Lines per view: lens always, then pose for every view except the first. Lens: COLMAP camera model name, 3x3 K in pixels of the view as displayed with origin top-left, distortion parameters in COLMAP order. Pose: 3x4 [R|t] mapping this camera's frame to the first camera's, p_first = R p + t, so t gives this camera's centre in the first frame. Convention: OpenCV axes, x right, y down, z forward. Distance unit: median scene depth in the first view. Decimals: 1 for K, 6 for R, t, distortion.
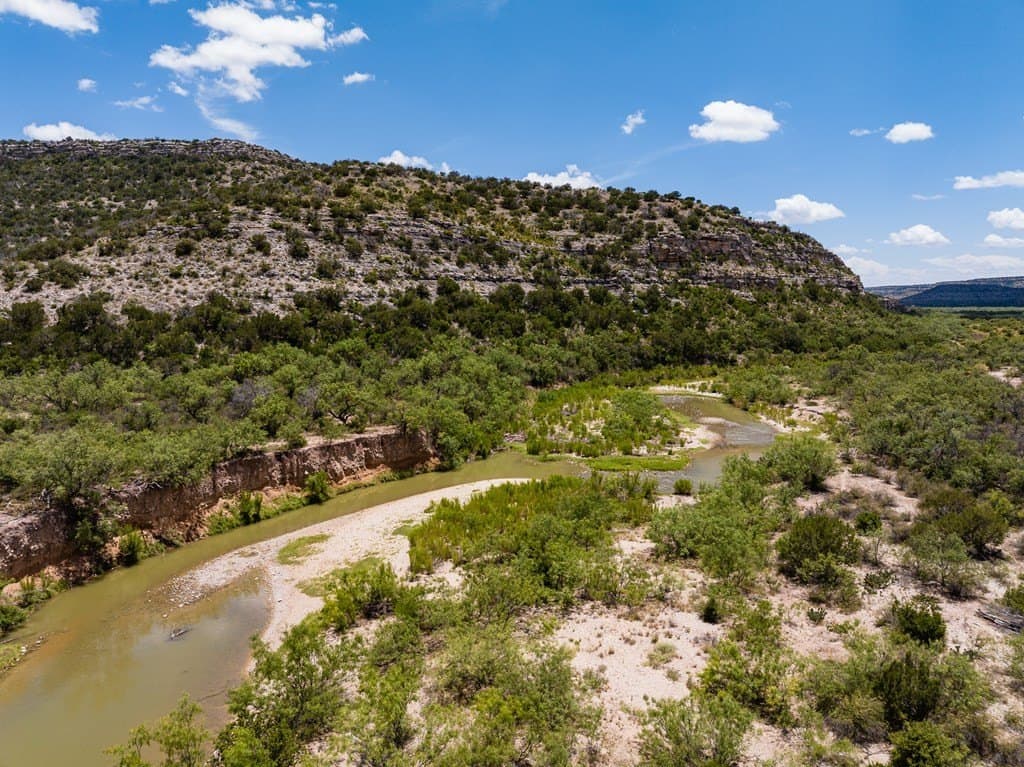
lens RADIAL K [[714.9, 0, 512.0], [0, 714.9, 383.5], [0, 0, 1]] dist [-0.031555, -0.025954]
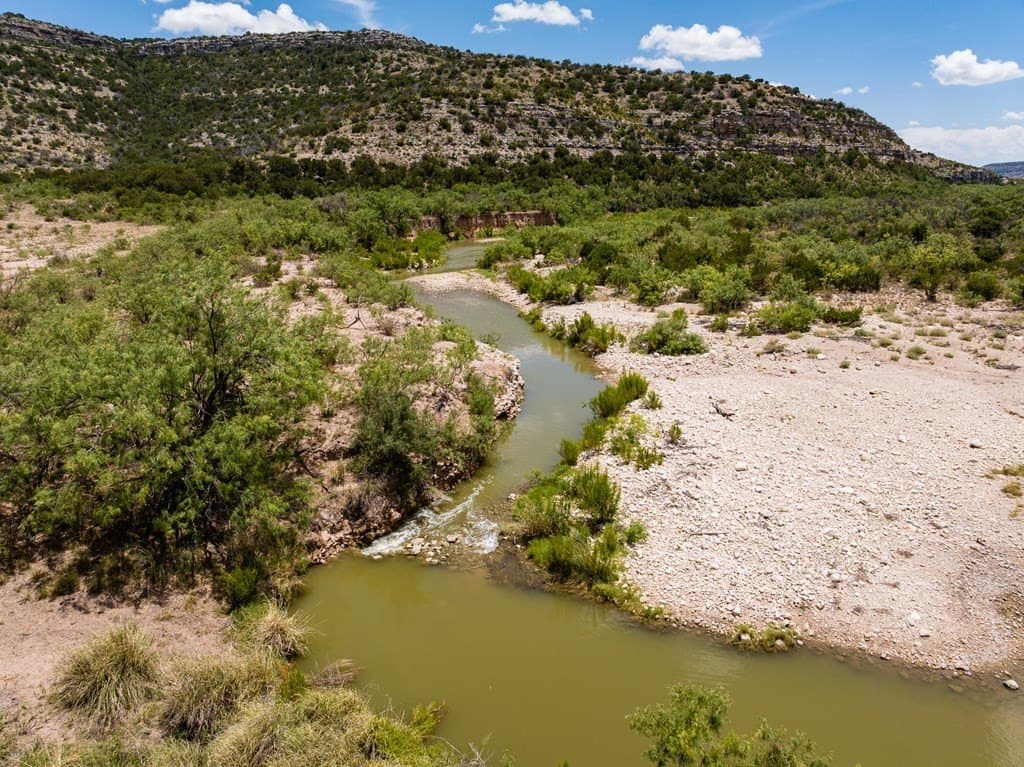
lens RADIAL K [[714.9, 0, 512.0], [0, 714.9, 383.5], [0, 0, 1]] dist [-0.031555, -0.025954]
pose [[0.989037, 0.038361, -0.142595, 0.032731], [-0.014070, 0.985754, 0.167604, 0.078494], [0.146993, -0.163760, 0.975487, -0.459305]]
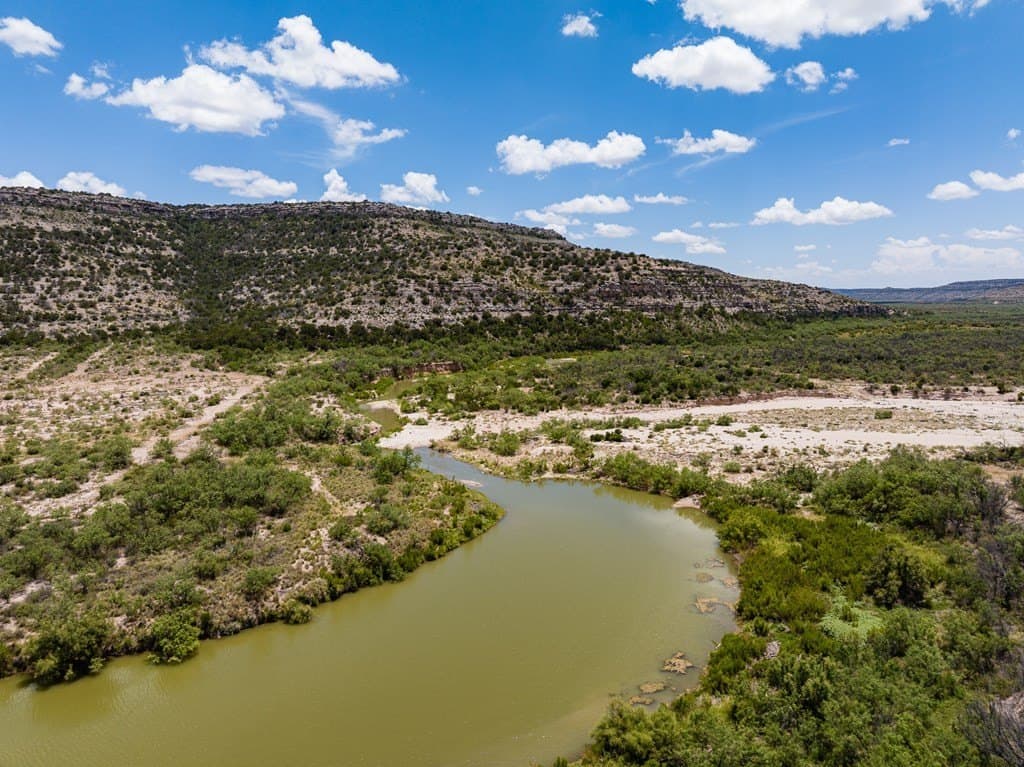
lens RADIAL K [[714.9, 0, 512.0], [0, 714.9, 383.5], [0, 0, 1]] dist [-0.031555, -0.025954]
pose [[0.989459, 0.022727, -0.143022, 0.268266], [-0.020498, 0.999645, 0.017037, 0.038257], [0.143358, -0.013926, 0.989573, -1.057857]]
